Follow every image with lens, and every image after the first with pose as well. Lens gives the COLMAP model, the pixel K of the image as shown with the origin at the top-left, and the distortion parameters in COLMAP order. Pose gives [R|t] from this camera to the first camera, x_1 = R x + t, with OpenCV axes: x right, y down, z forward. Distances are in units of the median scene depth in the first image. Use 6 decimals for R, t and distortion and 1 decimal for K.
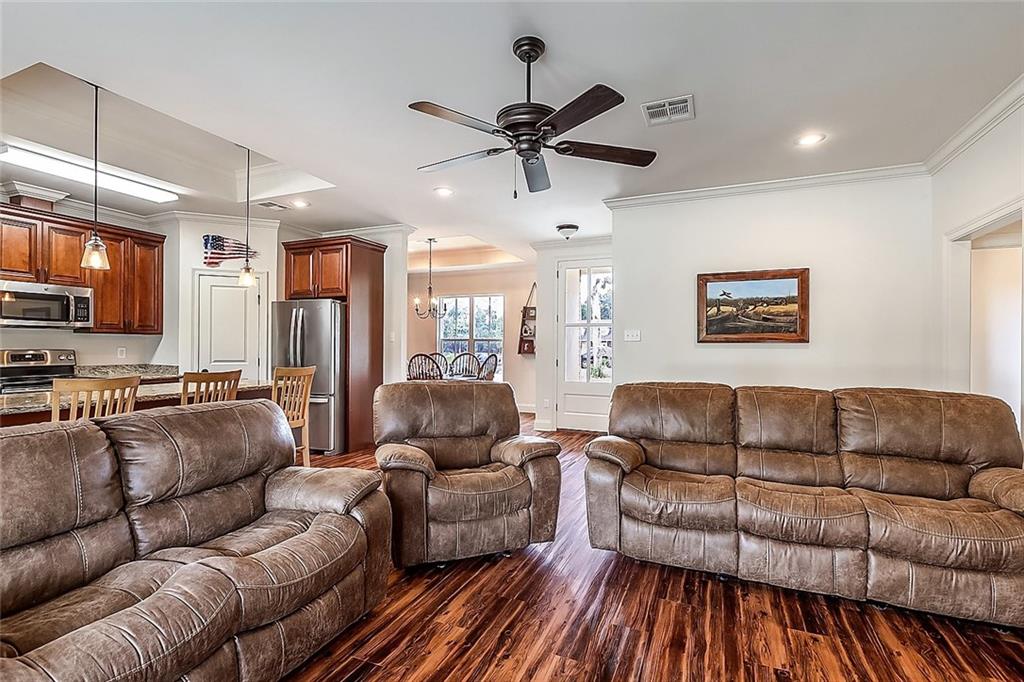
lens RADIAL K [[471.5, 0, 509.7], [0, 471.5, 343.9], [0, 0, 1]] dist [-0.003331, -0.000446]
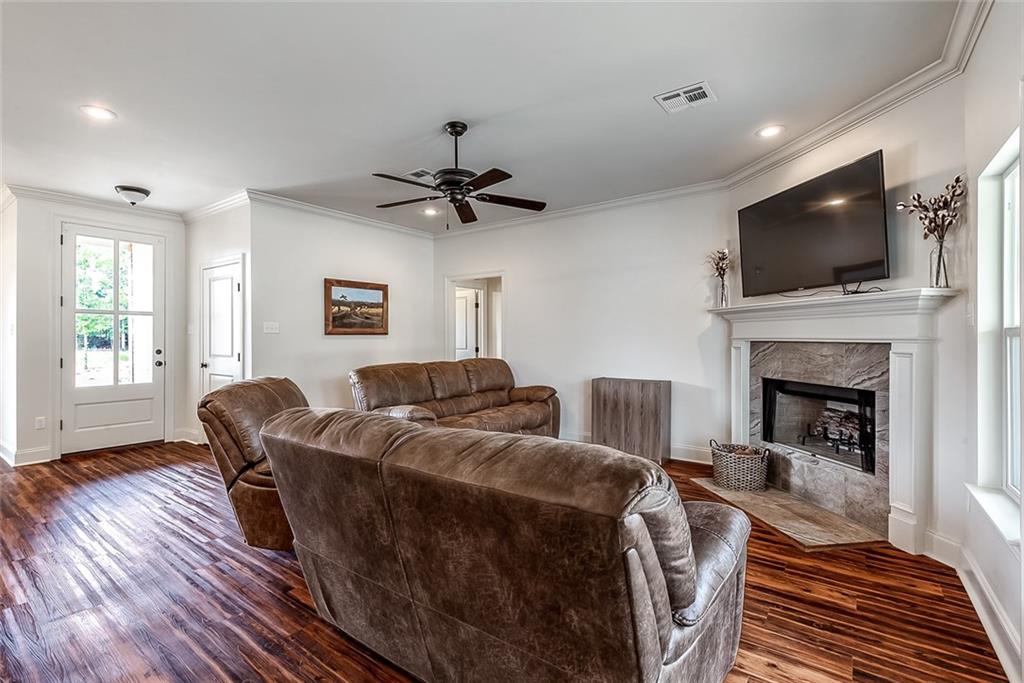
lens RADIAL K [[471.5, 0, 506.2], [0, 471.5, 336.9], [0, 0, 1]] dist [-0.003331, -0.000446]
pose [[0.224935, -0.005113, 0.974360, -0.694835], [0.002424, 0.999986, 0.004688, -0.002003], [-0.974371, 0.001308, 0.224945, 0.283765]]
